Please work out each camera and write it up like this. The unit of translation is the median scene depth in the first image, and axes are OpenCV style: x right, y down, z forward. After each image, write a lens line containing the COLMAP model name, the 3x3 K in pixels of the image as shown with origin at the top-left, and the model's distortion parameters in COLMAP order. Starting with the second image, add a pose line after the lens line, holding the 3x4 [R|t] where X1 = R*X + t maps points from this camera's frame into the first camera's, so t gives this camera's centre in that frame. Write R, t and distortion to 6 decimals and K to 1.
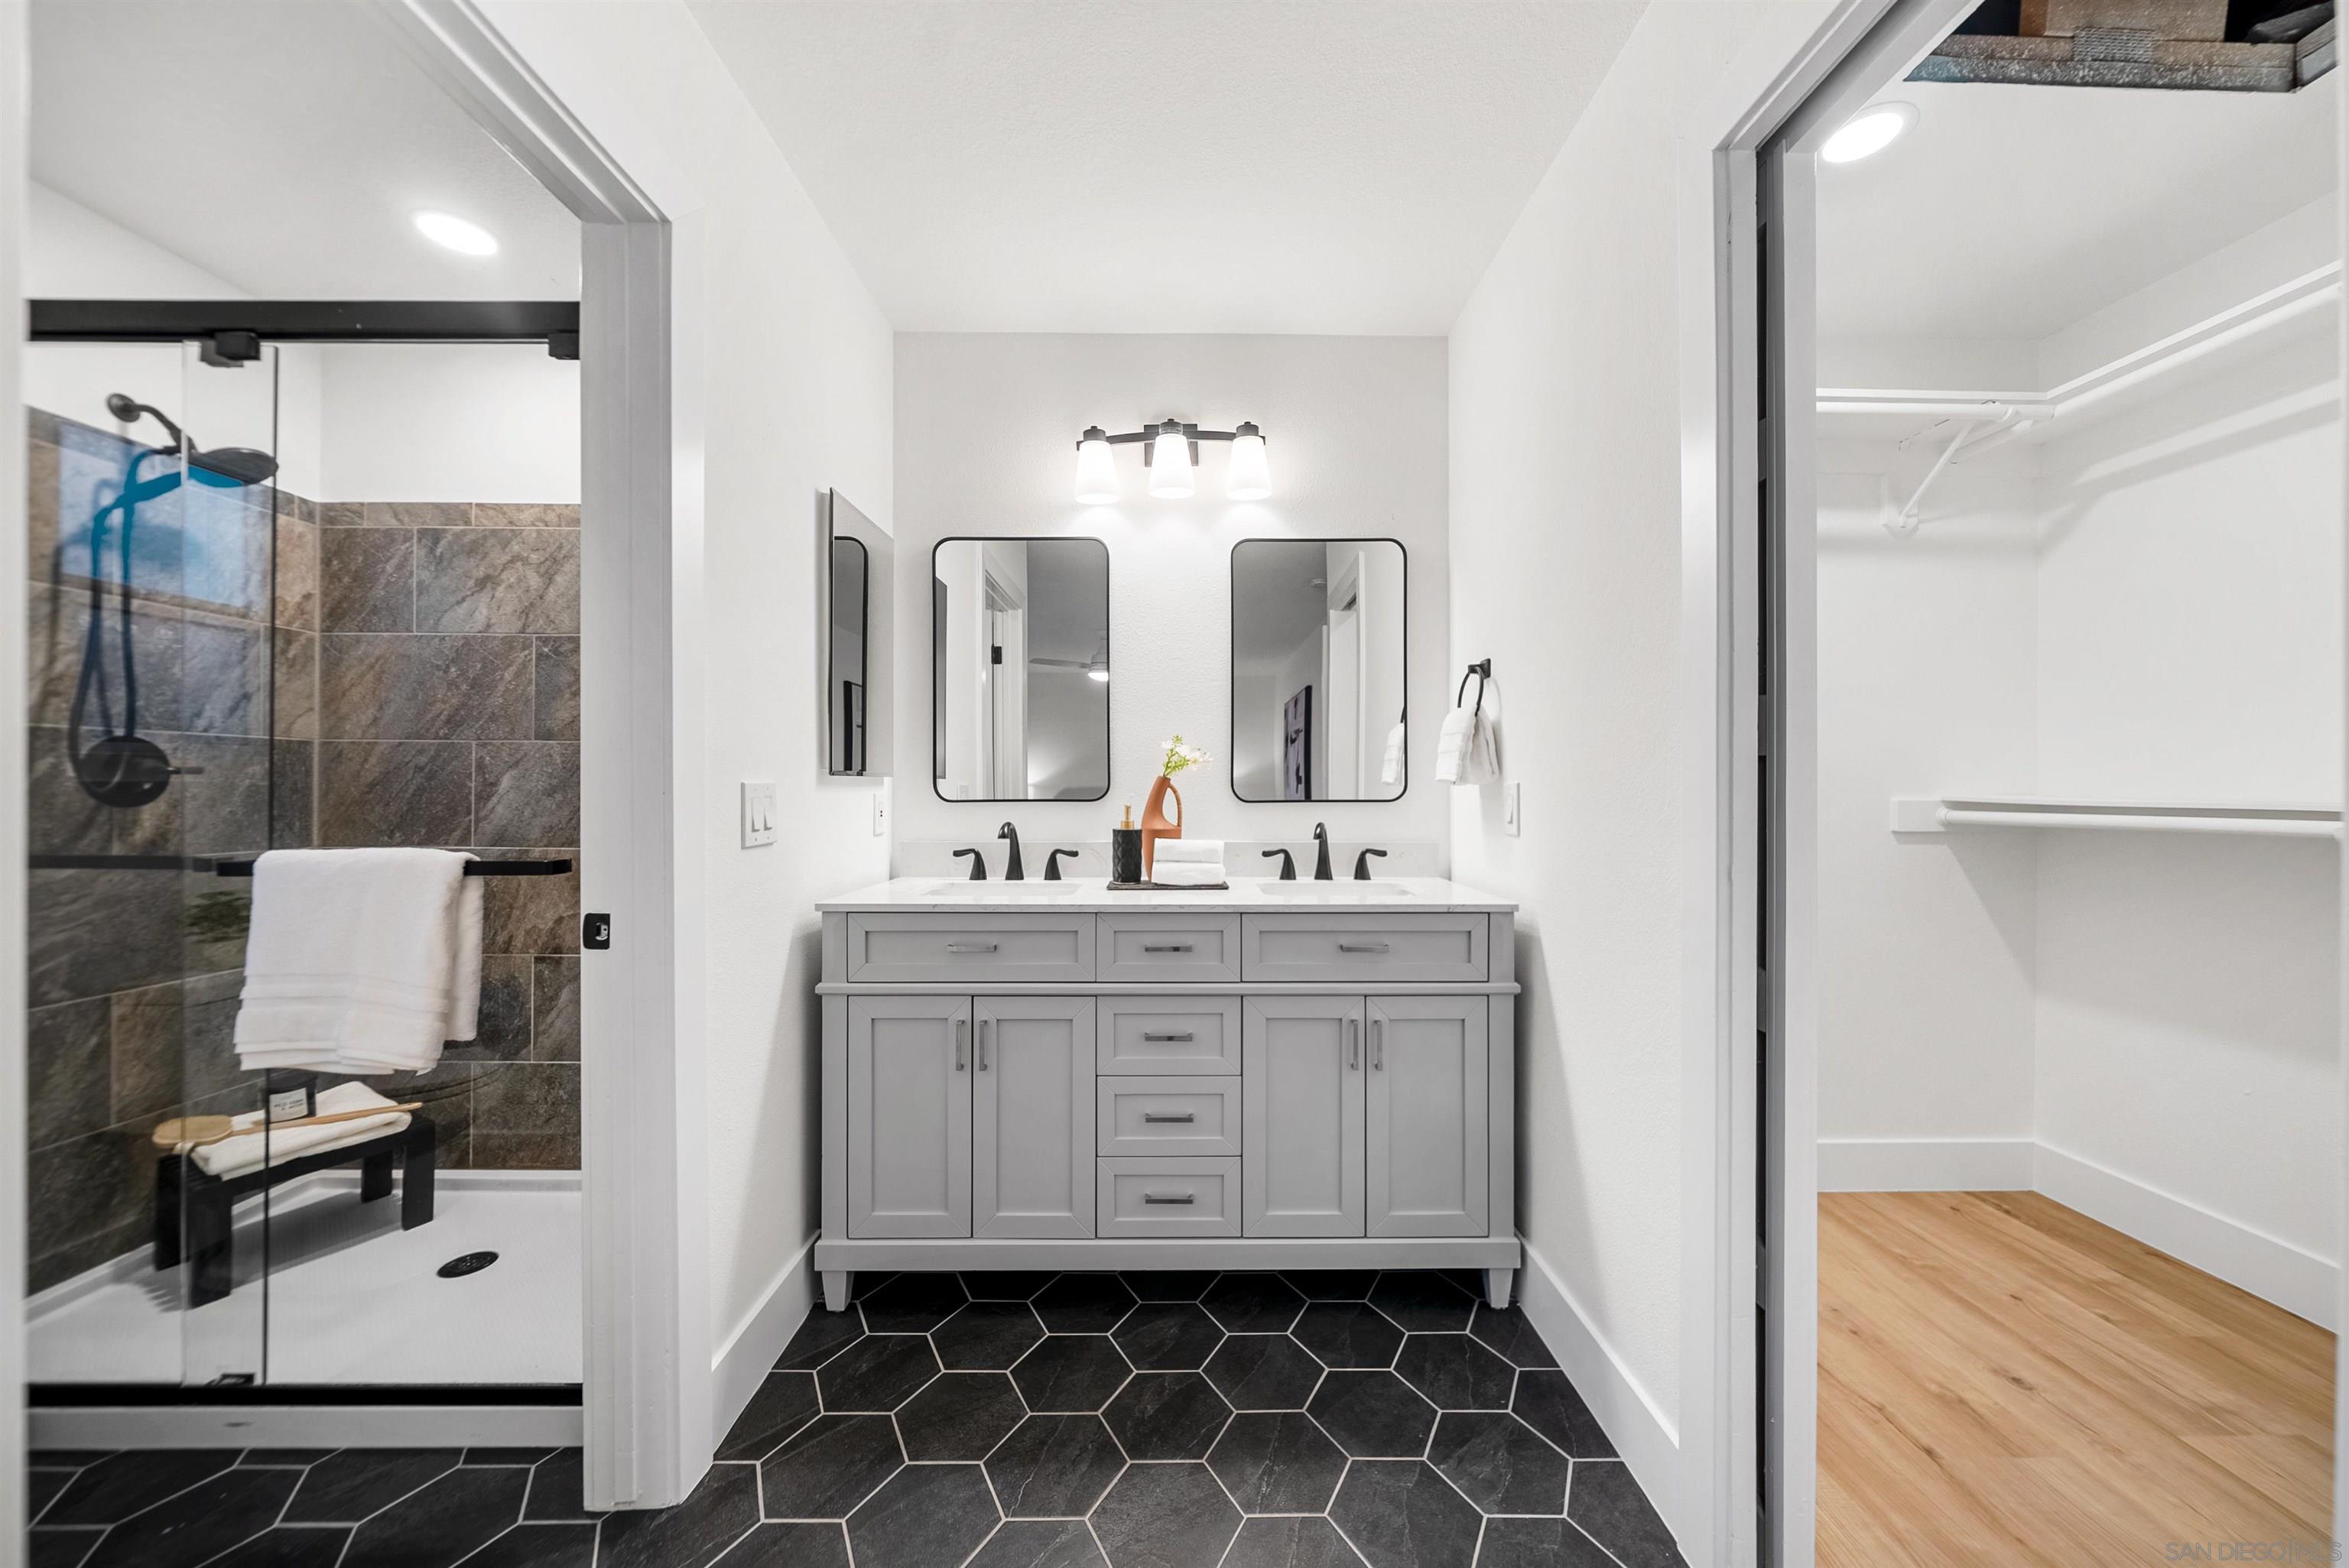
lens RADIAL K [[815.1, 0, 1191.5], [0, 815.1, 781.9], [0, 0, 1]] dist [-0.004426, -0.000135]
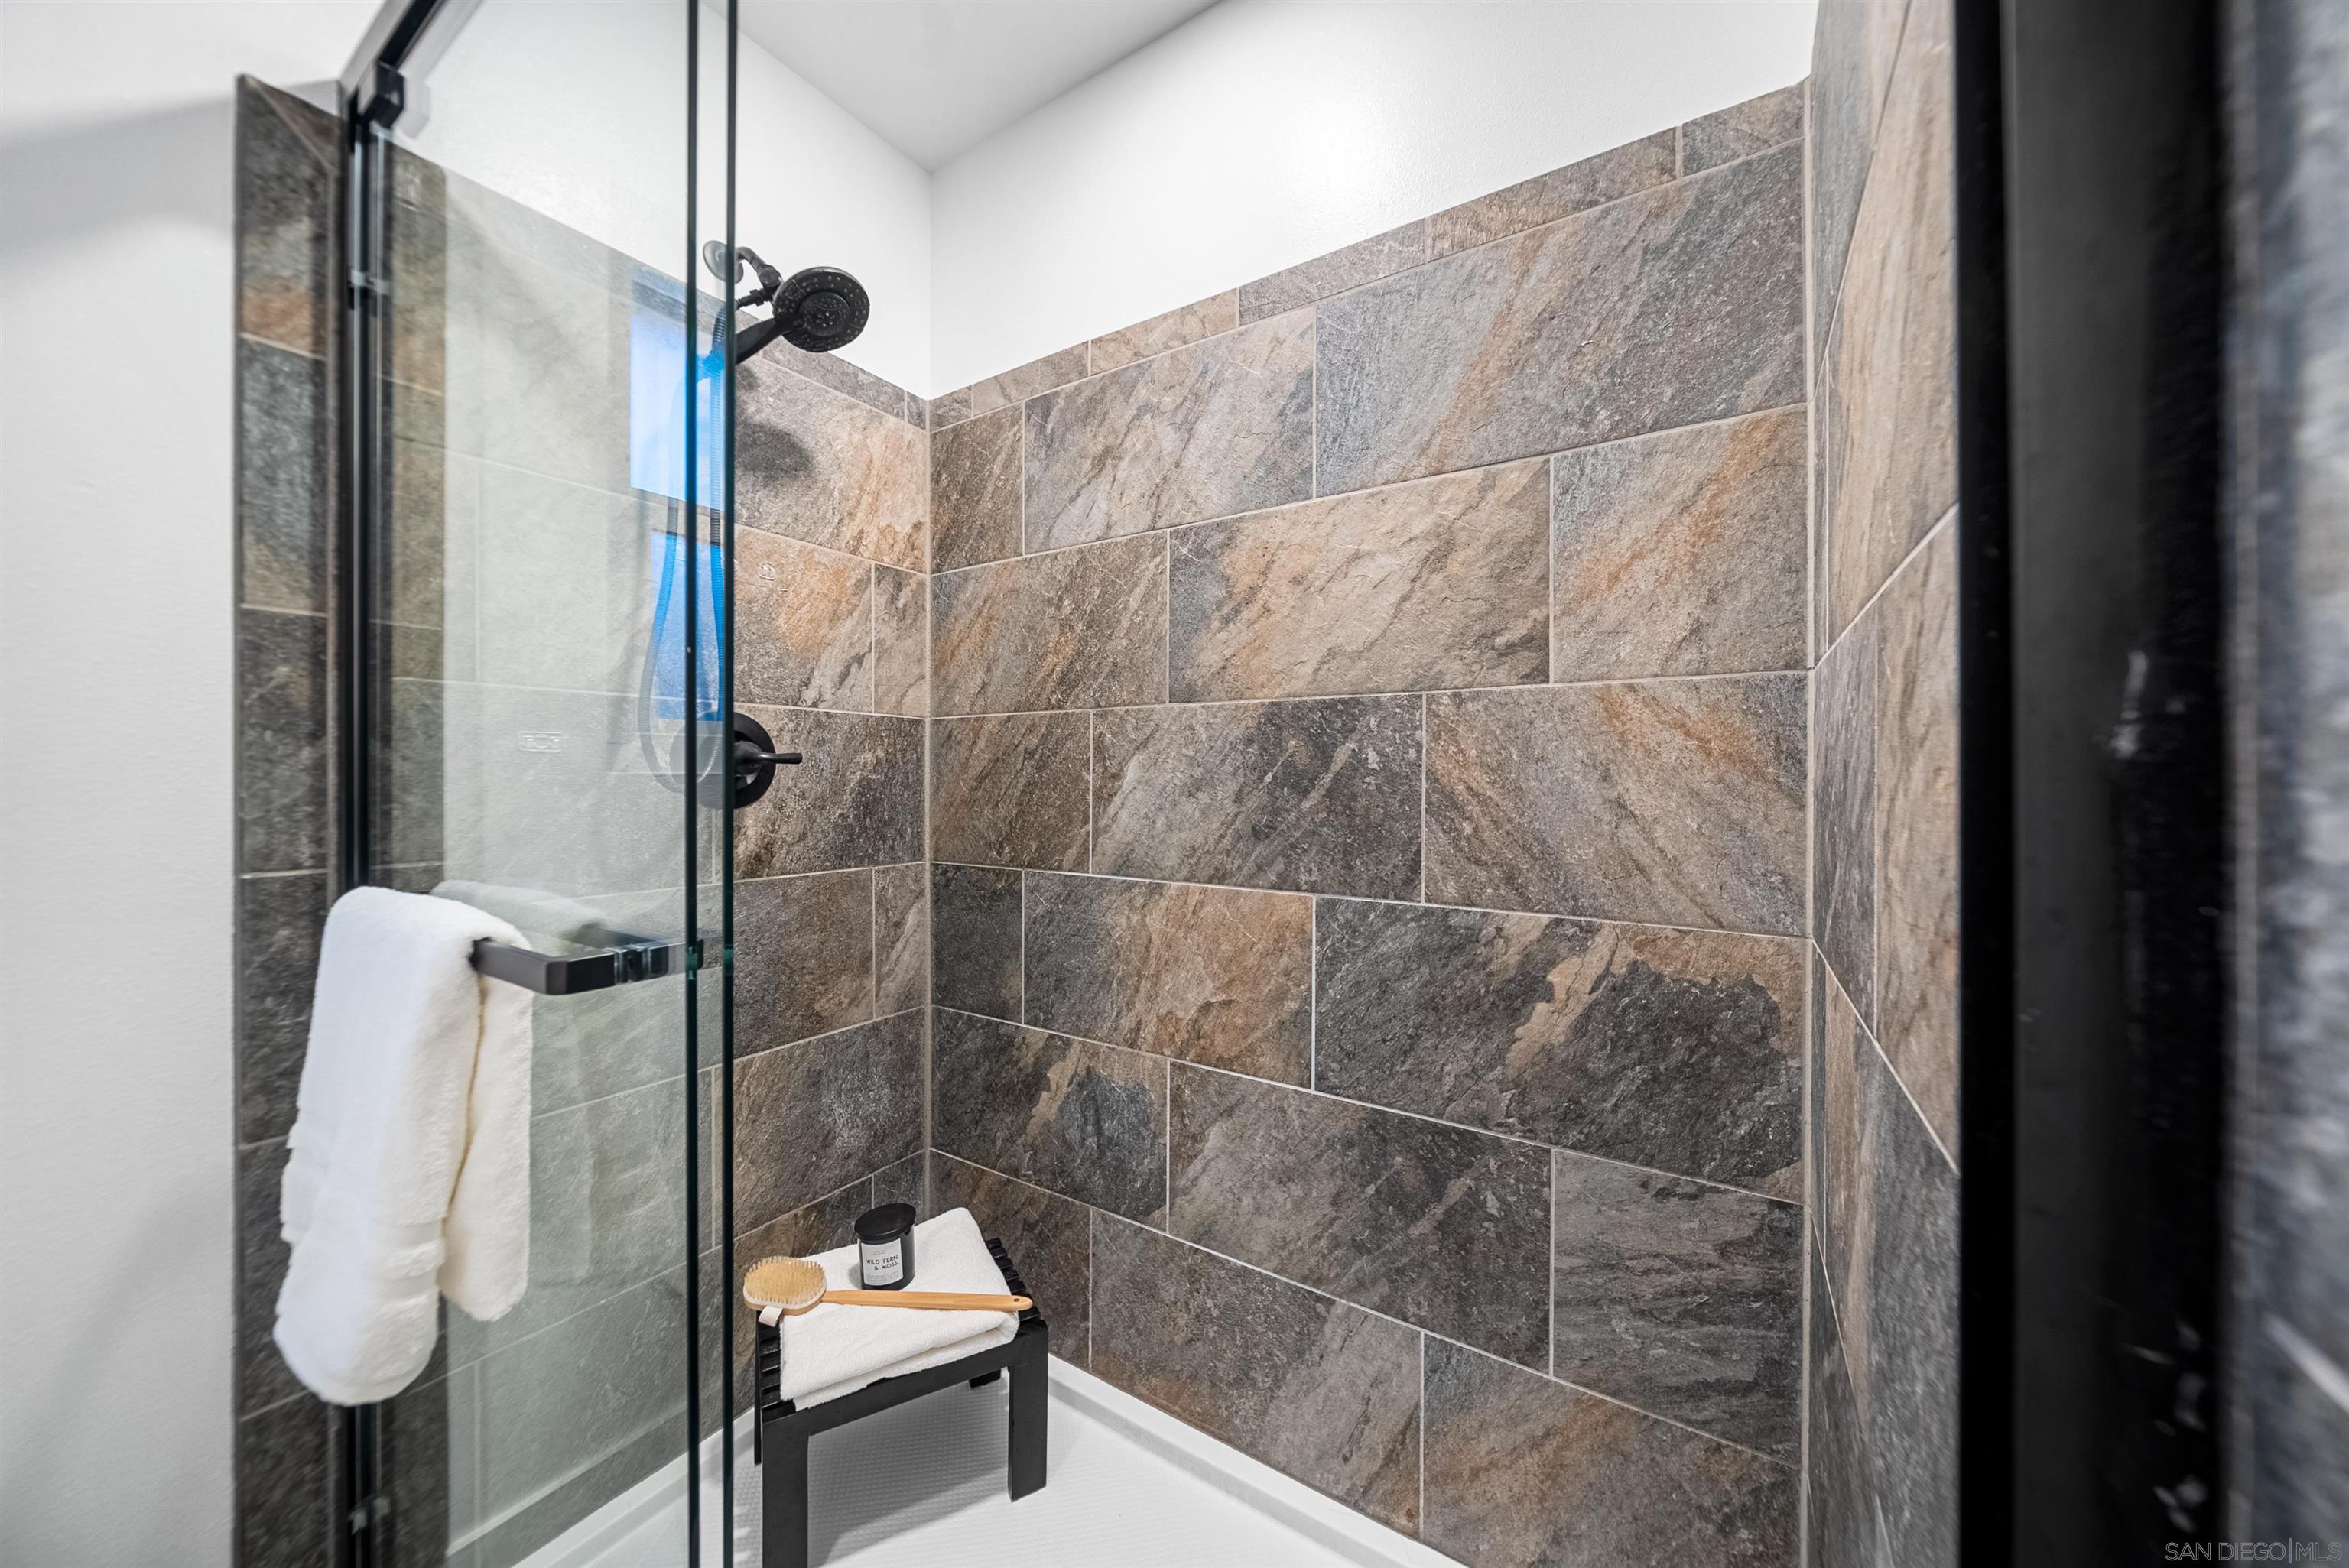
lens RADIAL K [[819.8, 0, 1179.5], [0, 819.8, 767.0], [0, 0, 1]] dist [-0.003407, 0.000253]
pose [[0.832043, -0.009447, -0.554631, -0.466684], [0.005084, 0.999943, -0.009404, 0.001799], [0.554688, 0.005005, 0.832044, 0.499434]]
